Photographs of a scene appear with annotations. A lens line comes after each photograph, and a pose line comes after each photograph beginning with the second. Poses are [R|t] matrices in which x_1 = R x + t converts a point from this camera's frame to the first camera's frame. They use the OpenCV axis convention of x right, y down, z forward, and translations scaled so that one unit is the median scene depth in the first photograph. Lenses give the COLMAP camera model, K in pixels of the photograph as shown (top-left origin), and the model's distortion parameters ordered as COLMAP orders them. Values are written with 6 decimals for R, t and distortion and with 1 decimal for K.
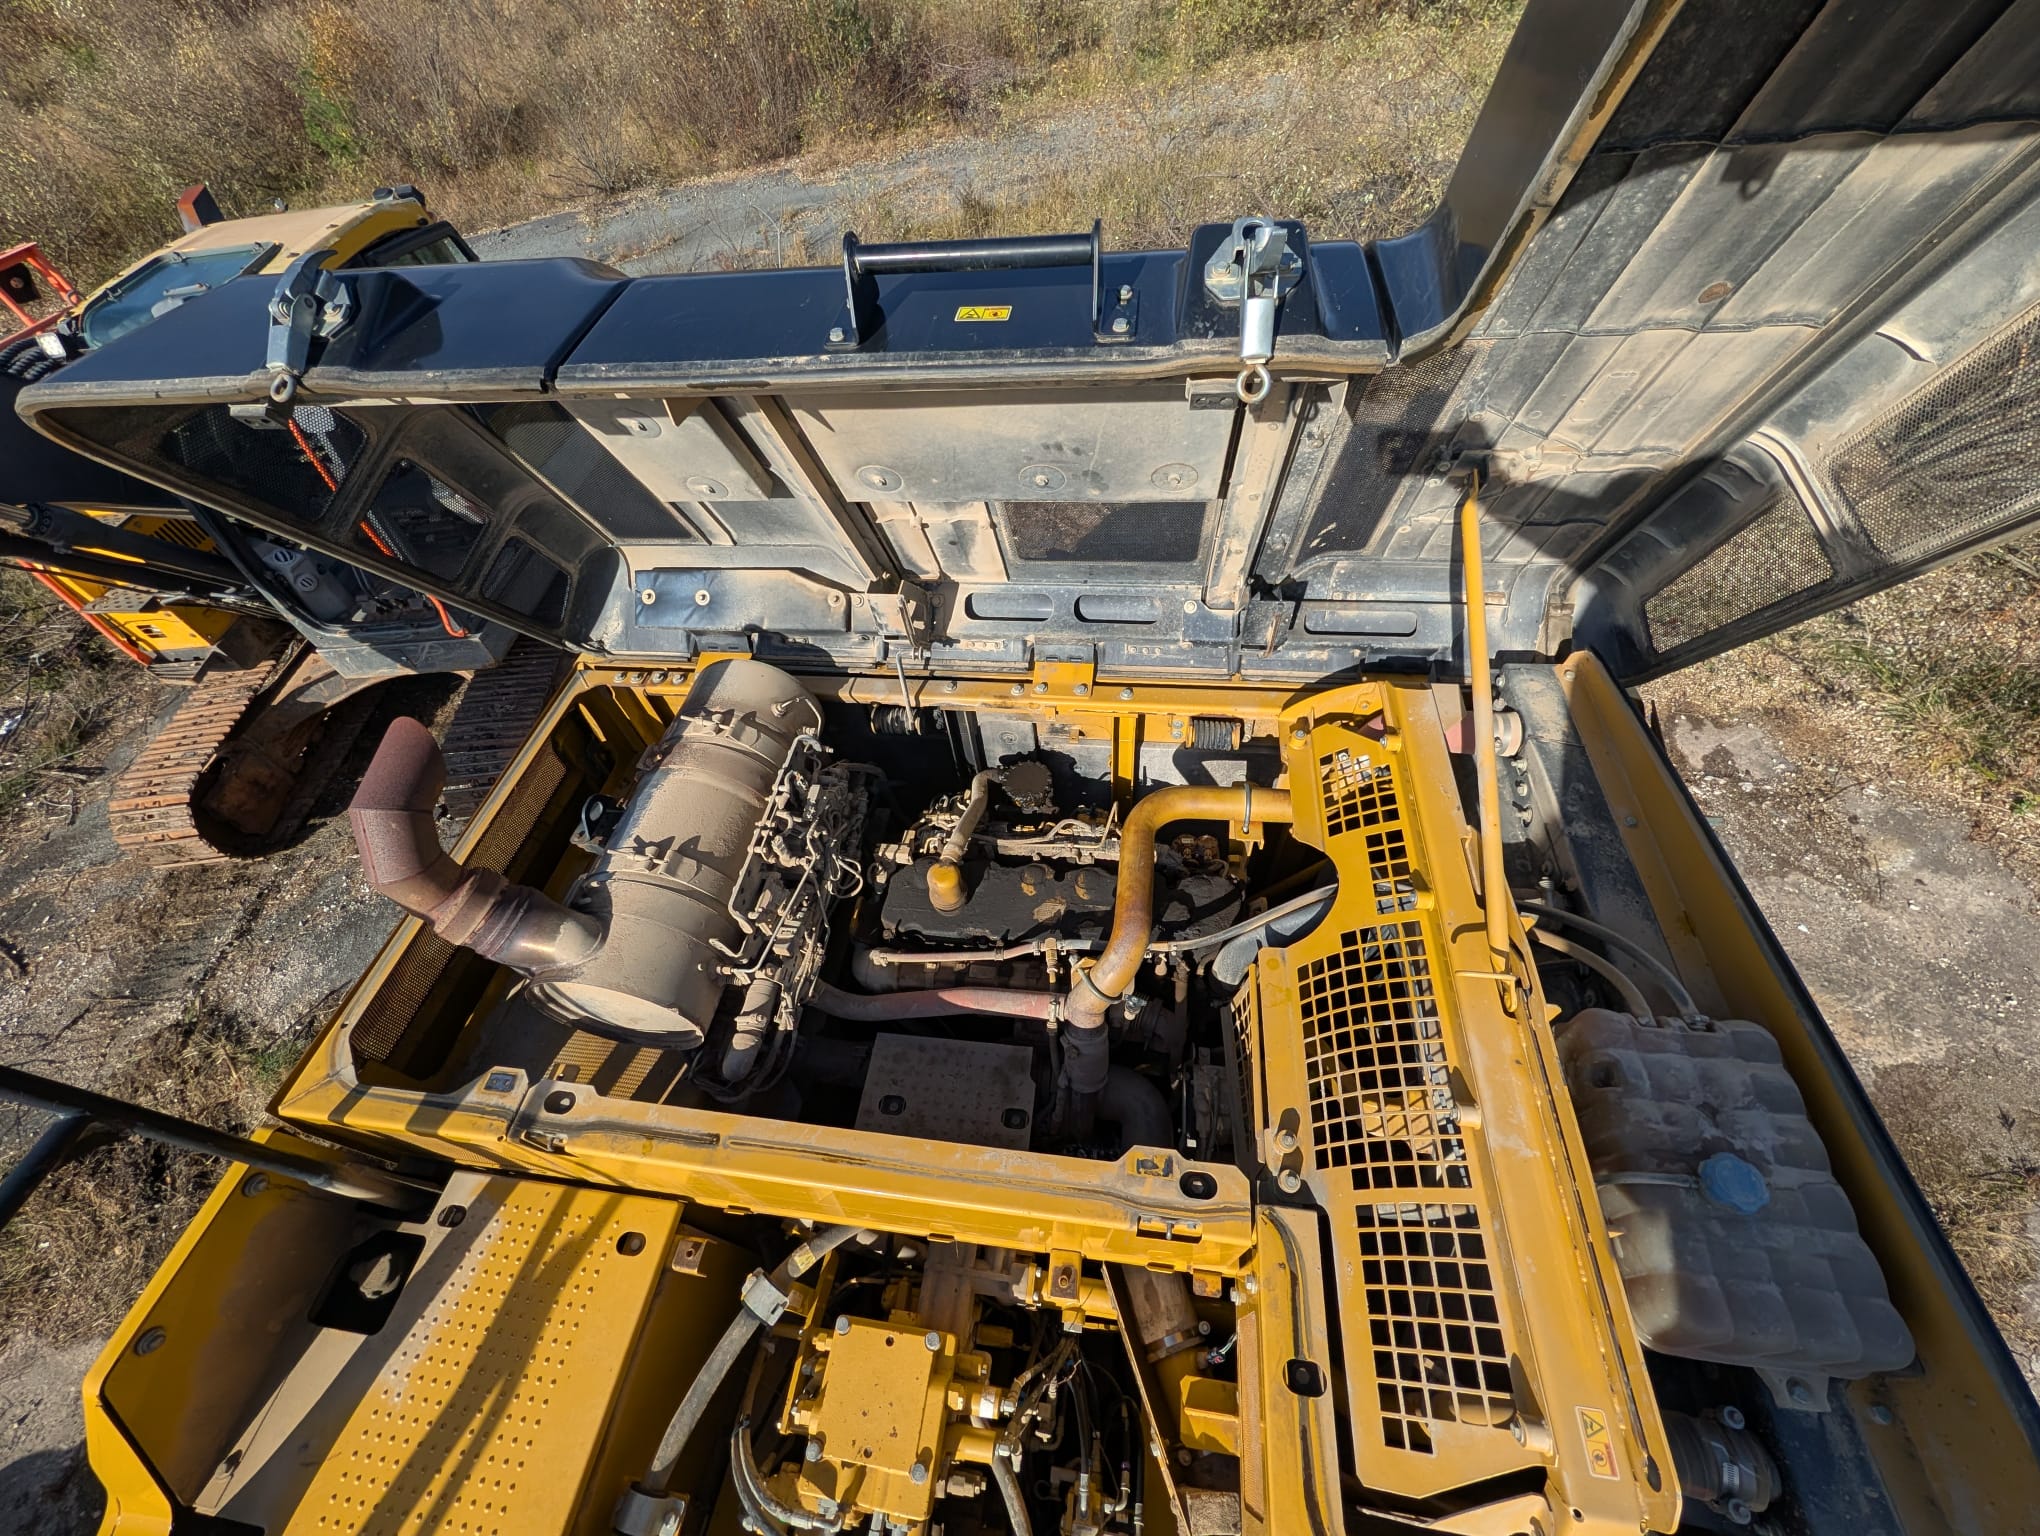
lens RADIAL K [[787.7, 0, 1015.5], [0, 787.7, 774.2], [0, 0, 1]] dist [-0.000501, 0.000413]
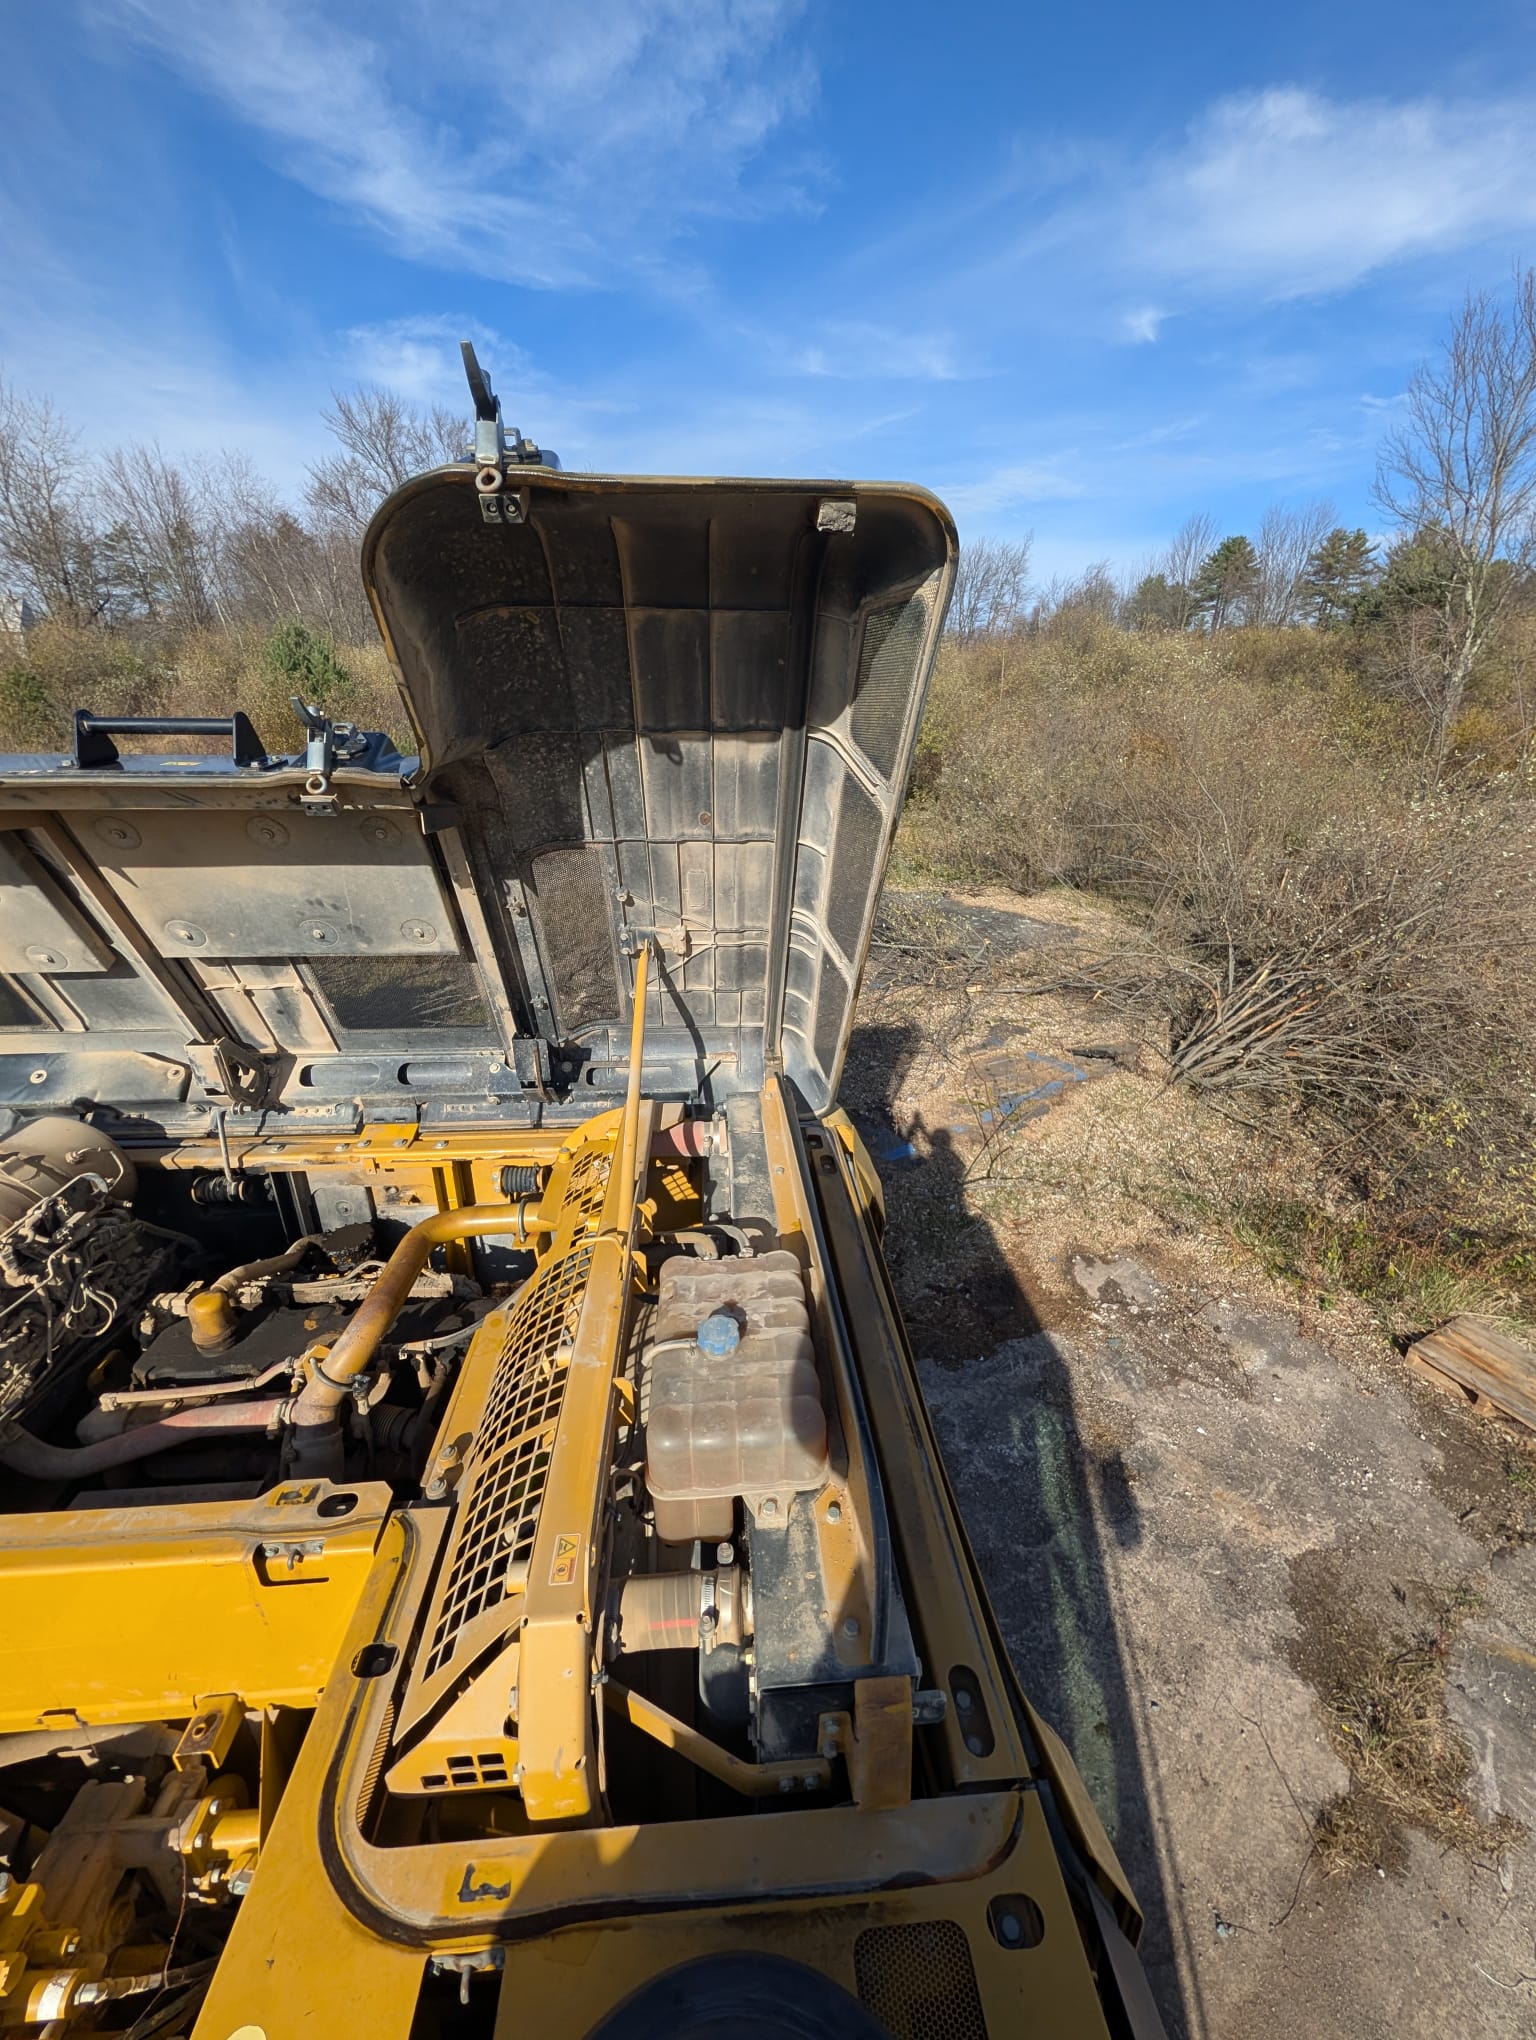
lens RADIAL K [[789.0, 0, 766.6], [0, 789.0, 1016.1], [0, 0, 1]] dist [-0.001753, -0.000098]
pose [[0.973461, 0.013936, 0.228430, 0.350456], [0.100640, 0.870385, -0.481978, 0.349644], [-0.205539, 0.492175, 0.845882, -0.163356]]
